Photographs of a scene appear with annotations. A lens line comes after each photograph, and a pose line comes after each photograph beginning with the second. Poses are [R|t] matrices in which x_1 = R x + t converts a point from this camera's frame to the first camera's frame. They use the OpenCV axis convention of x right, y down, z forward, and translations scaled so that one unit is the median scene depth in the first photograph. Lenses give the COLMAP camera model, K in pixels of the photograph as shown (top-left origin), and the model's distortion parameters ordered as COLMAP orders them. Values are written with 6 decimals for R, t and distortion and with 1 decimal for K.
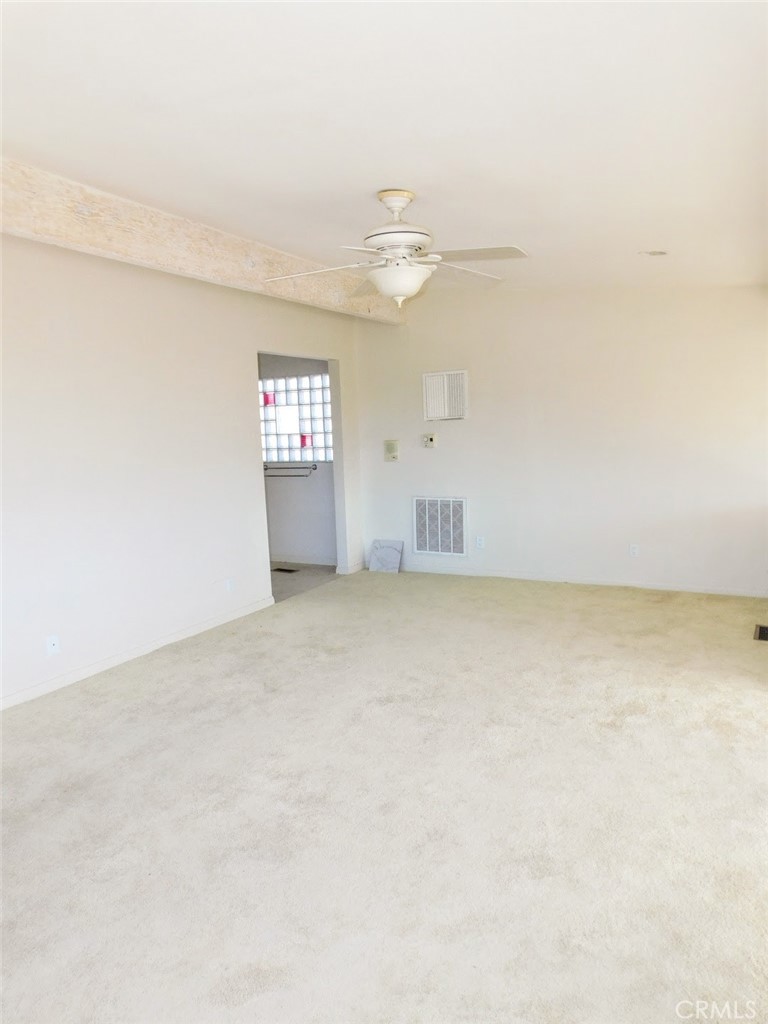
lens RADIAL K [[679.3, 0, 384.0], [0, 679.3, 512.0], [0, 0, 1]] dist [-0.045869, 0.002555]
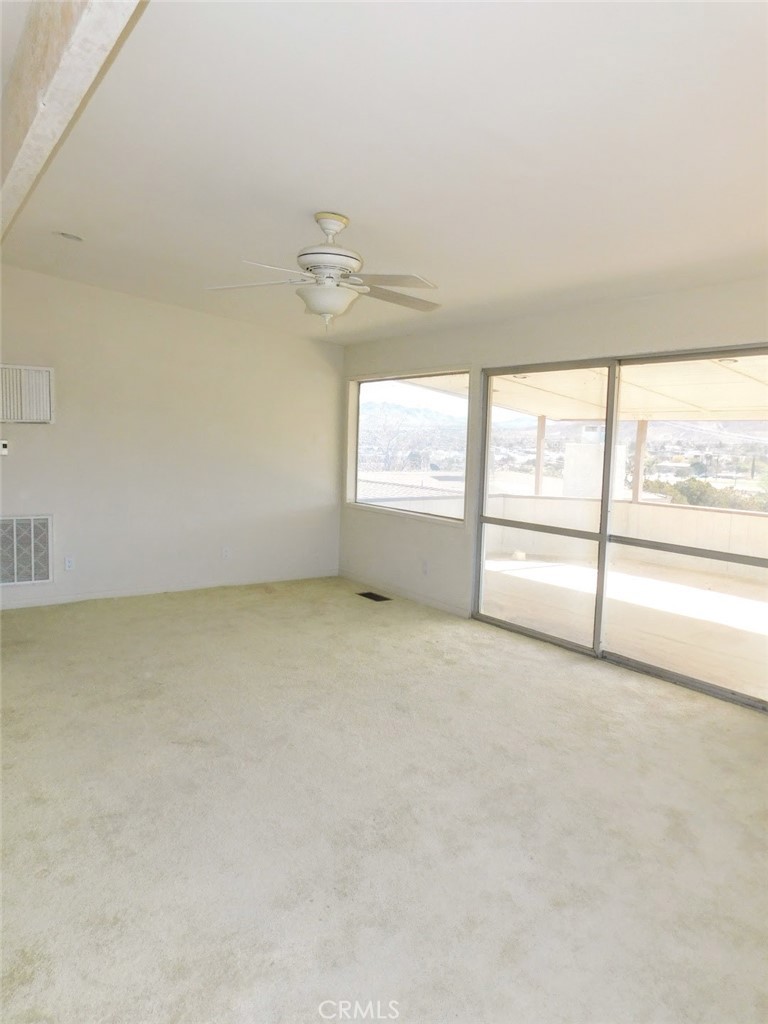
lens RADIAL K [[694.5, 0, 368.8], [0, 694.5, 512.7], [0, 0, 1]] dist [-0.071256, 0.066192]
pose [[0.452472, -0.048000, 0.890486, -0.482320], [0.067437, 0.997533, 0.019503, -0.013250], [-0.889225, 0.051227, 0.454592, 0.243550]]
